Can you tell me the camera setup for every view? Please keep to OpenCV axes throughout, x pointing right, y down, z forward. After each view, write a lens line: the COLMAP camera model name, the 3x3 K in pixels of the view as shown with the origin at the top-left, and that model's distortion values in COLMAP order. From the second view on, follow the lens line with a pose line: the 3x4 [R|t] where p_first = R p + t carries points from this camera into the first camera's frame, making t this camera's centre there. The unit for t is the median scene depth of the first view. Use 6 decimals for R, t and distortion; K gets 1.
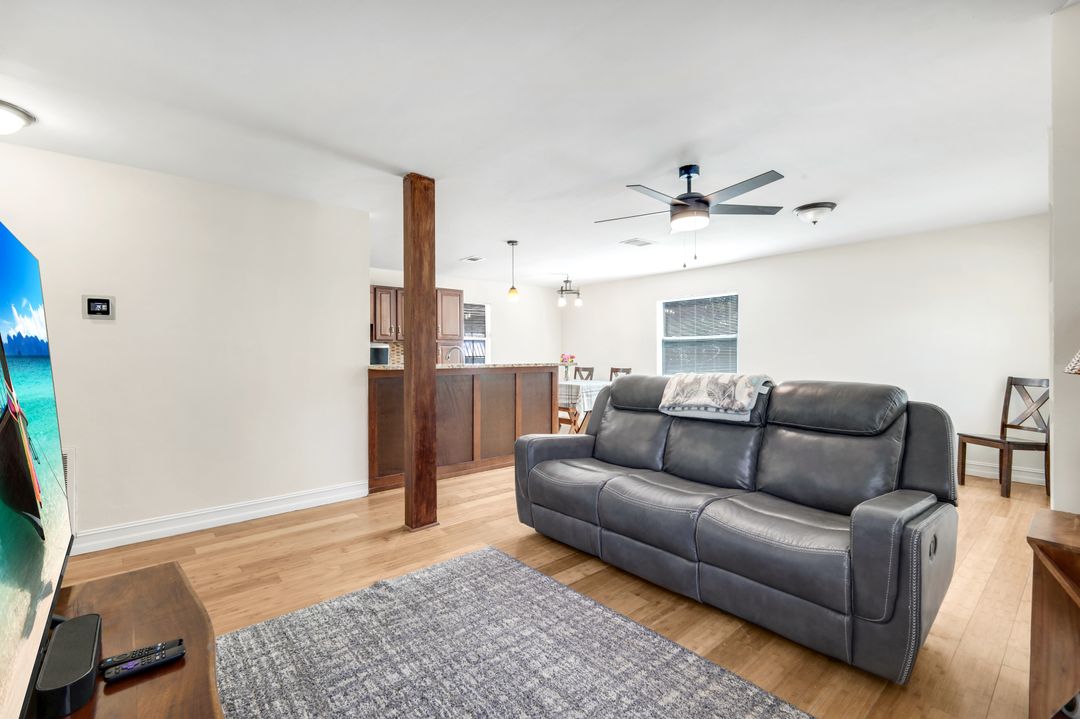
lens RADIAL K [[483.9, 0, 539.0], [0, 483.9, 358.9], [0, 0, 1]] dist [0.003018, 0.000472]
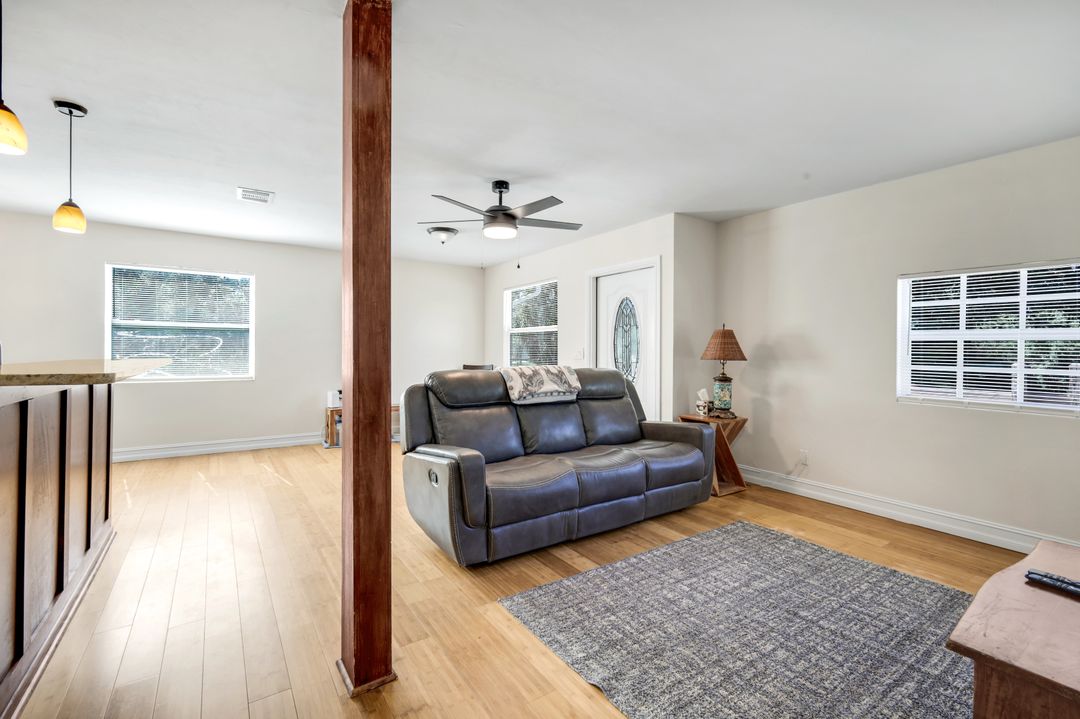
lens RADIAL K [[483.9, 0, 540.4], [0, 483.9, 353.4], [0, 0, 1]] dist [0.003018, 0.000472]
pose [[0.091652, -0.001120, 0.995790, -0.963728], [-0.003136, 0.999994, 0.001414, -0.004049], [-0.995786, -0.003252, 0.091648, 0.977332]]
